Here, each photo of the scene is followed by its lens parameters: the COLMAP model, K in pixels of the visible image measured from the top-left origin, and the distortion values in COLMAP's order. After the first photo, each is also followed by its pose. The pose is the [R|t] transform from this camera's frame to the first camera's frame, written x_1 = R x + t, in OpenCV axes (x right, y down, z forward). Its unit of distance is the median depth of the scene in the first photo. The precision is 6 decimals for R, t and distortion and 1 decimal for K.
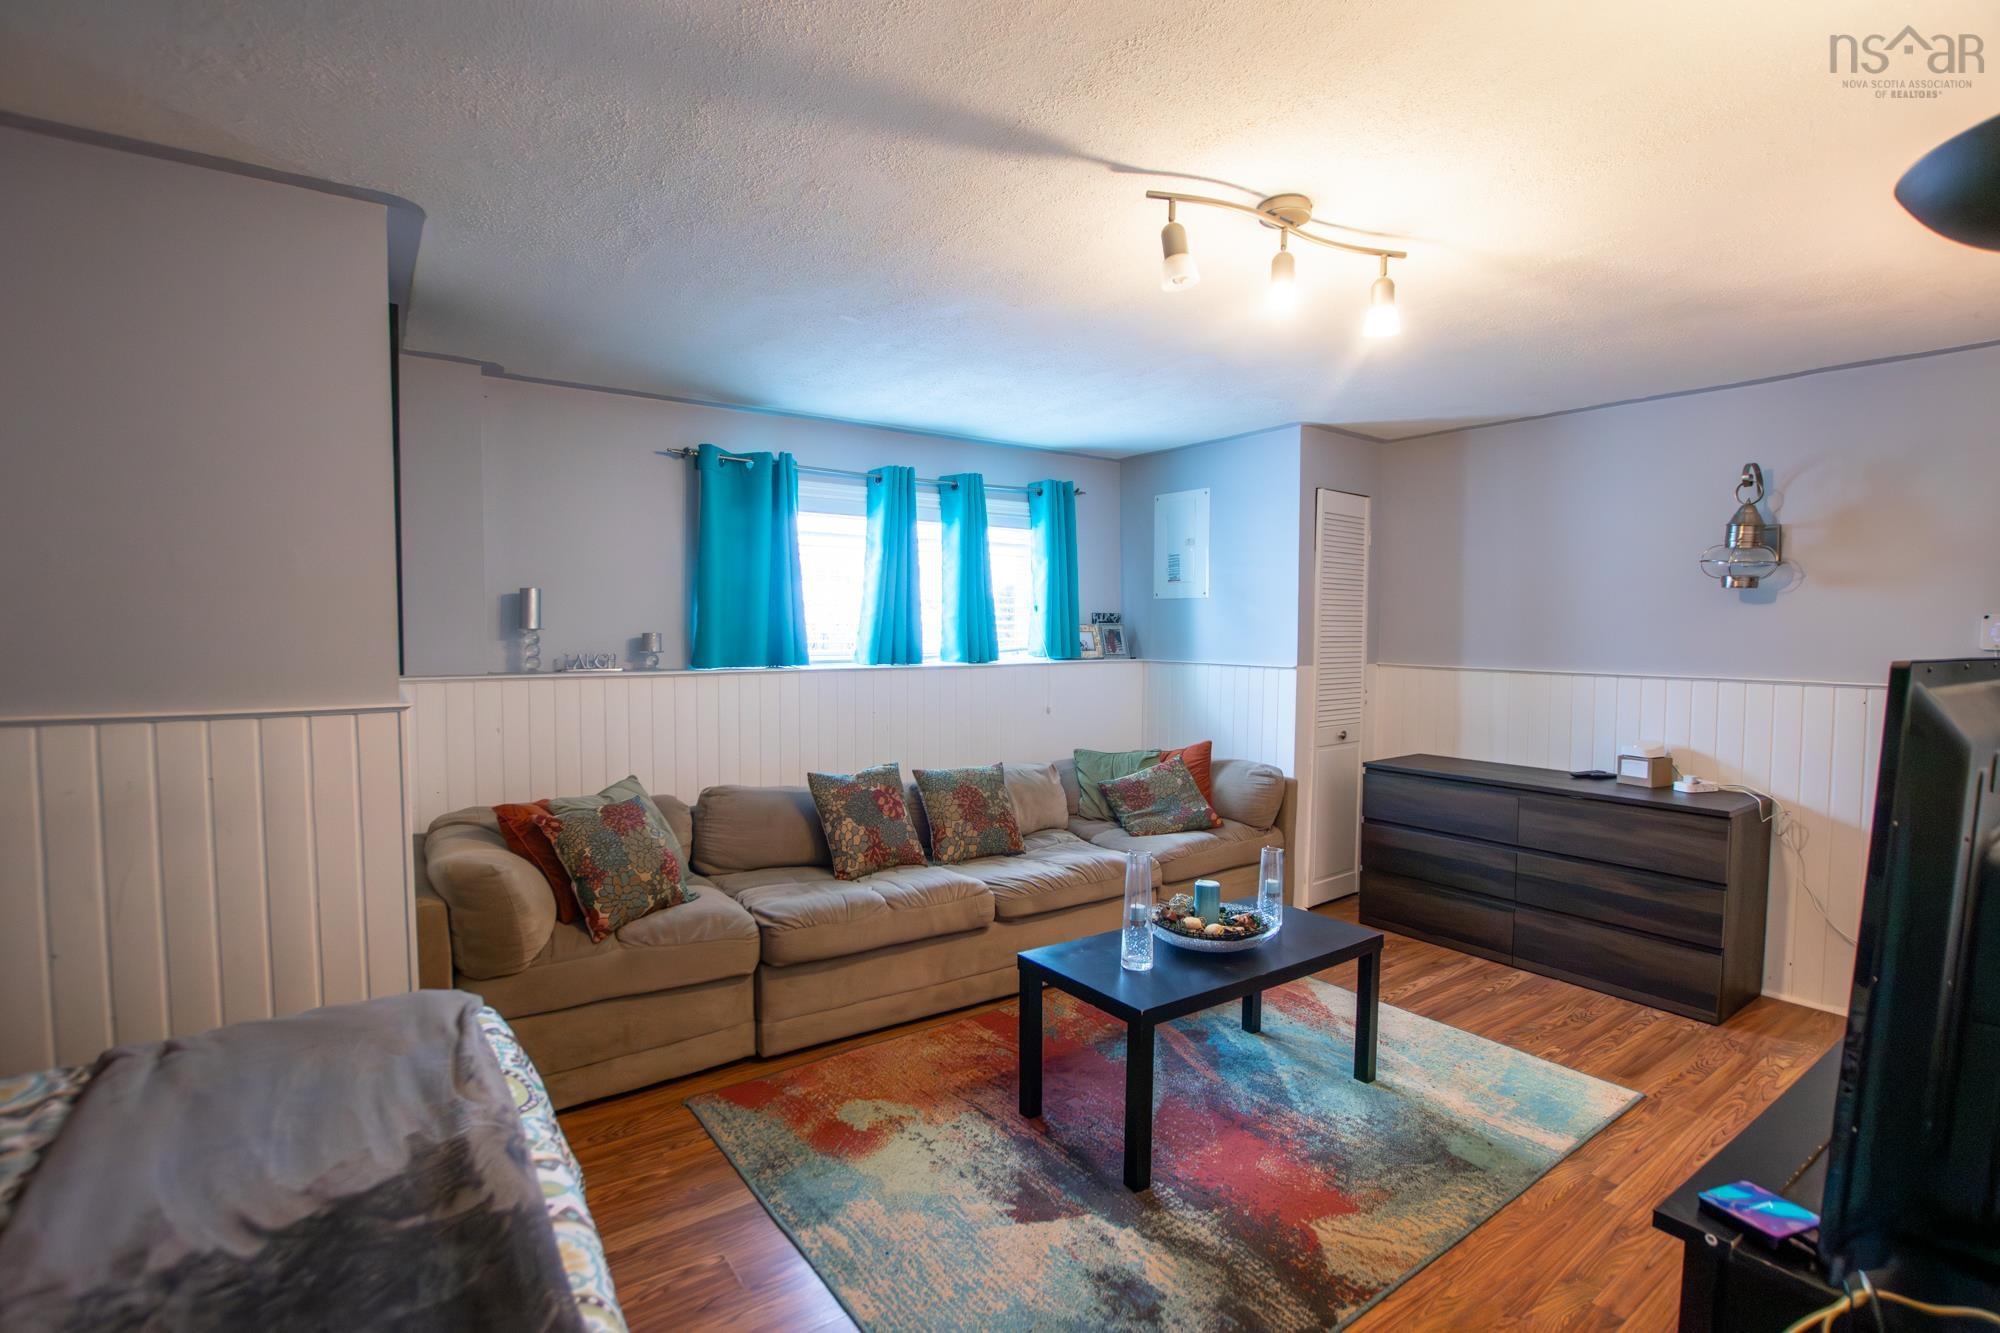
lens RADIAL K [[936.8, 0, 990.9], [0, 936.8, 674.6], [0, 0, 1]] dist [-0.030273, 0.001876]
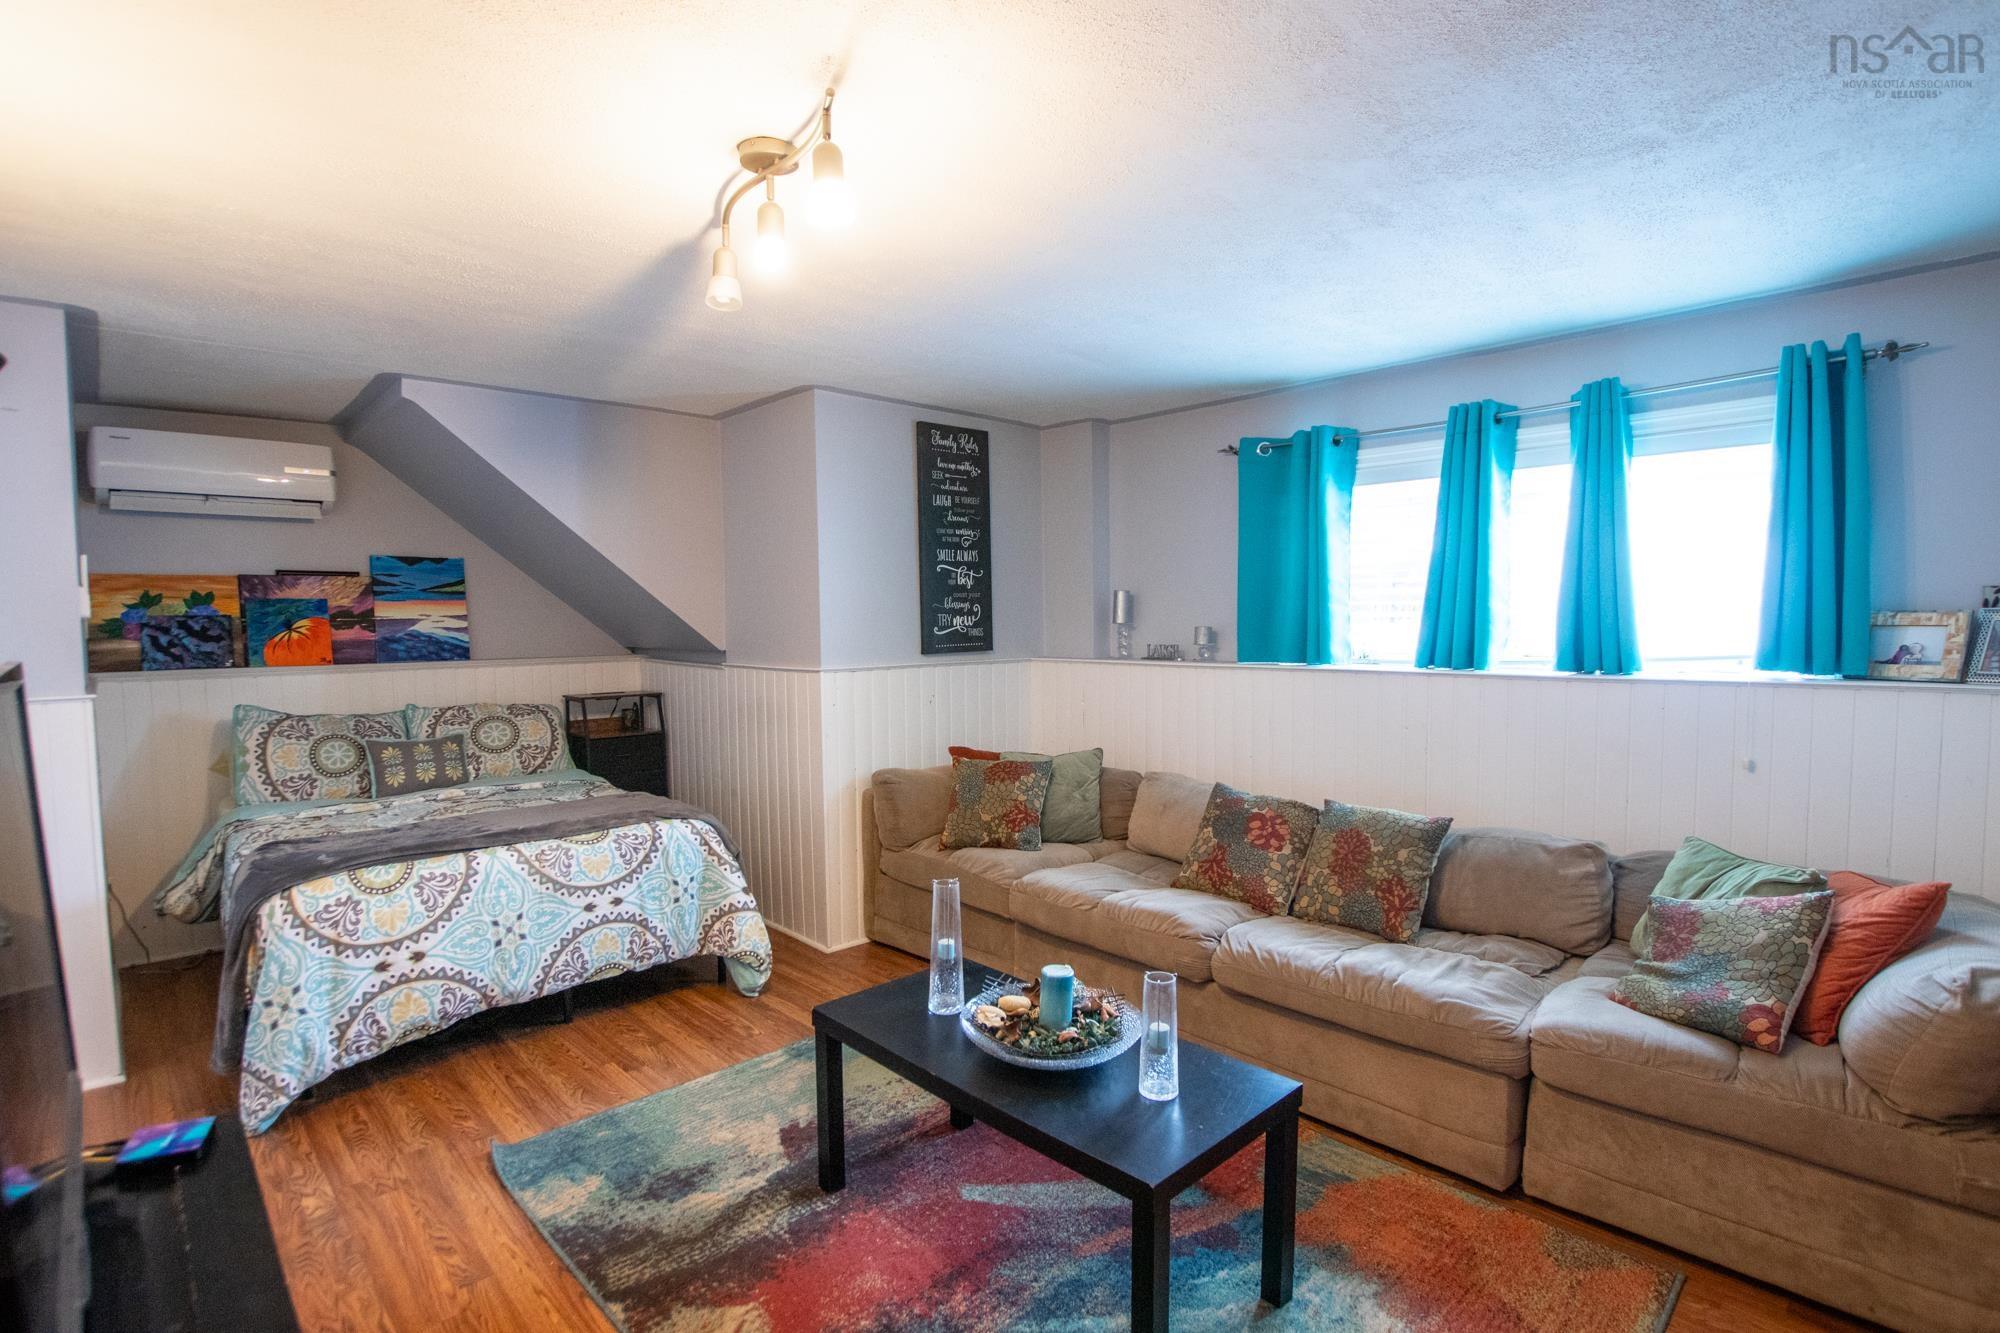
lens RADIAL K [[966.8, 0, 999.5], [0, 966.8, 675.4], [0, 0, 1]] dist [-0.041234, 0.006809]
pose [[0.147709, 0.049941, -0.987769, 0.653377], [-0.043497, 0.998086, 0.043958, -0.025673], [0.988074, 0.036472, 0.149598, 0.565152]]
